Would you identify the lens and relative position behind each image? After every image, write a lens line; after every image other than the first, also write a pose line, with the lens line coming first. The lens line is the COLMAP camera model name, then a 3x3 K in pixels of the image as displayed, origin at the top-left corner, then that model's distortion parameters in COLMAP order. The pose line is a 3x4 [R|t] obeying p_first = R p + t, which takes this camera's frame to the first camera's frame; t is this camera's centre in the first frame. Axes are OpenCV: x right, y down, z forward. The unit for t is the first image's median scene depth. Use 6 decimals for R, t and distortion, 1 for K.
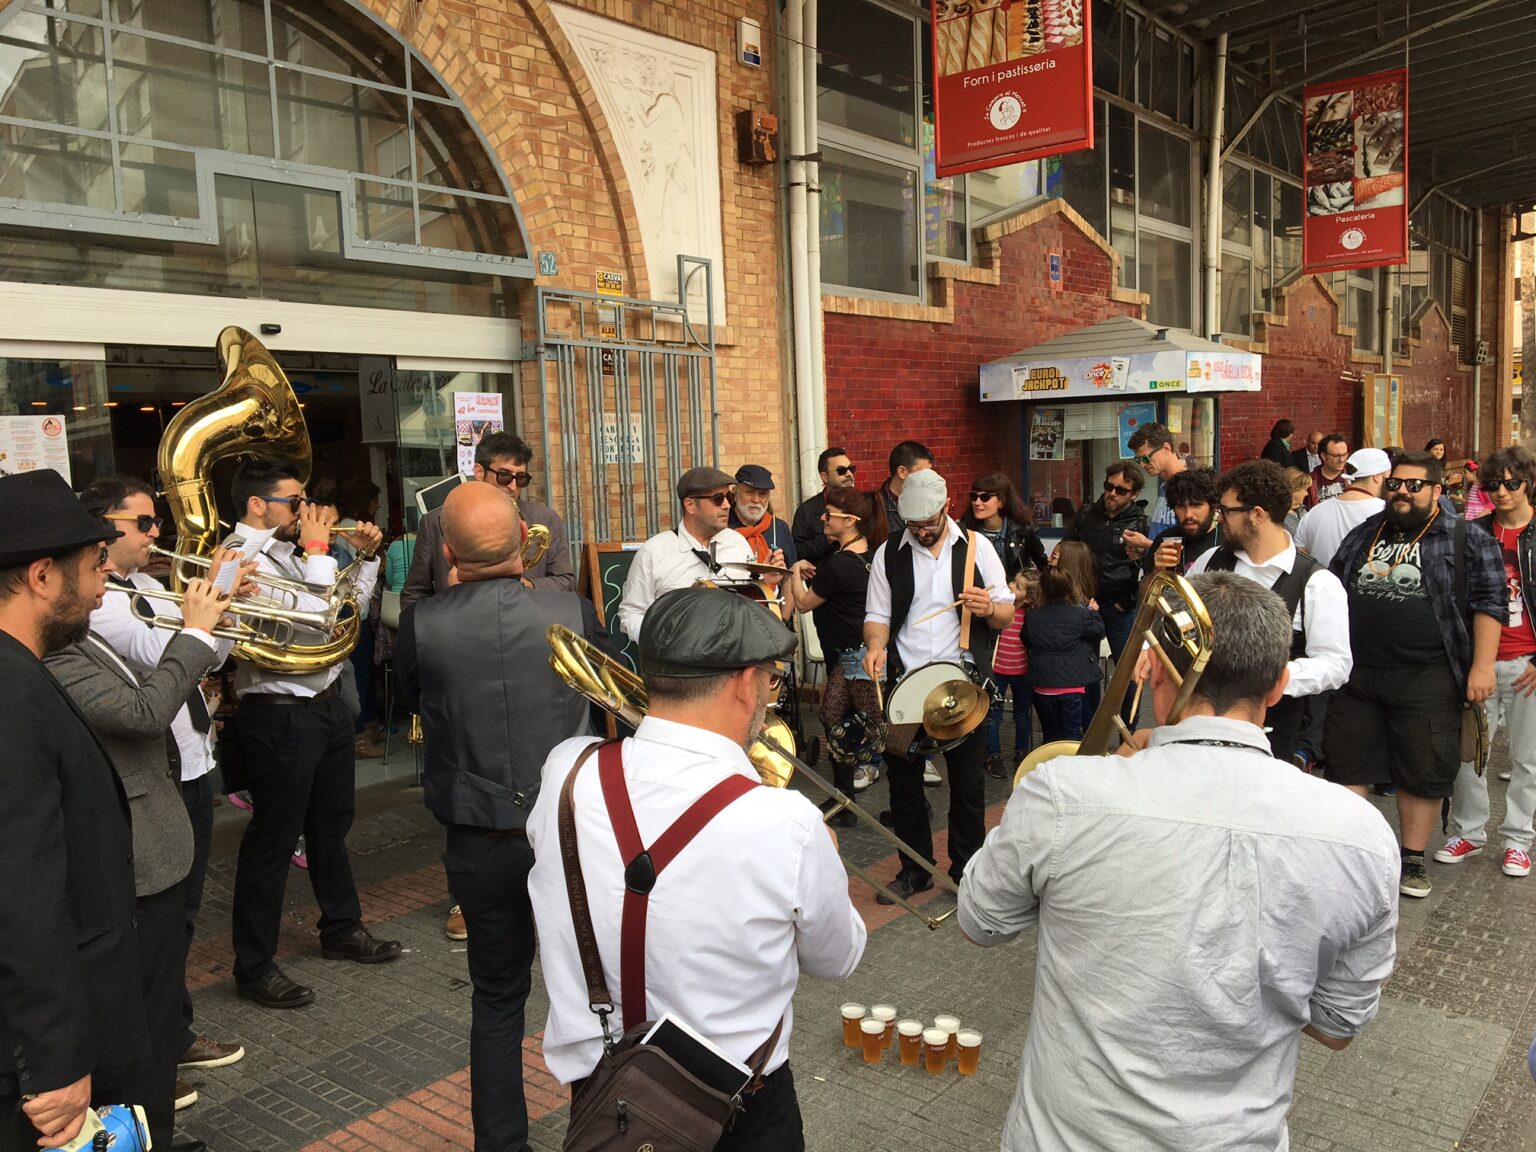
lens RADIAL K [[1278.4, 0, 778.4], [0, 1278.4, 573.5], [0, 0, 1]] dist [0.092416, -0.165940]
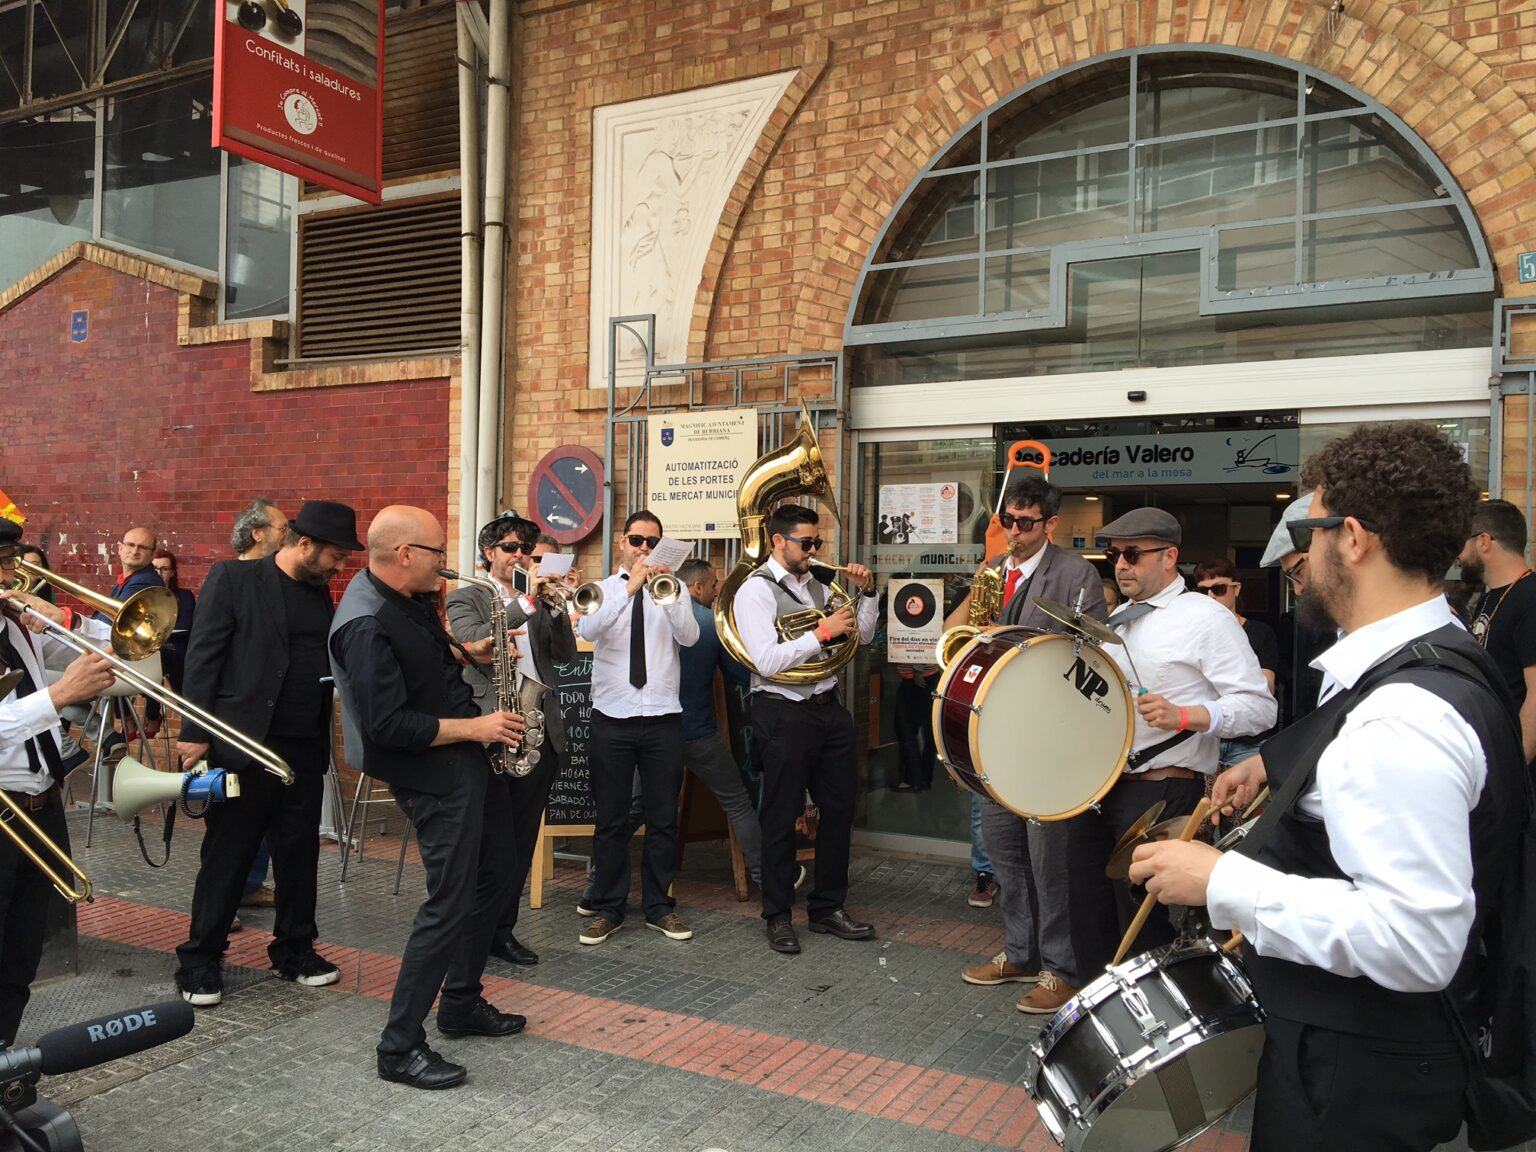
lens RADIAL K [[1278.4, 0, 778.4], [0, 1278.4, 573.5], [0, 0, 1]] dist [0.092416, -0.165940]
pose [[0.157660, 0.038616, -0.986738, 0.591742], [-0.116718, 0.992959, 0.020211, -0.033363], [0.980571, 0.111984, 0.161057, 0.559384]]
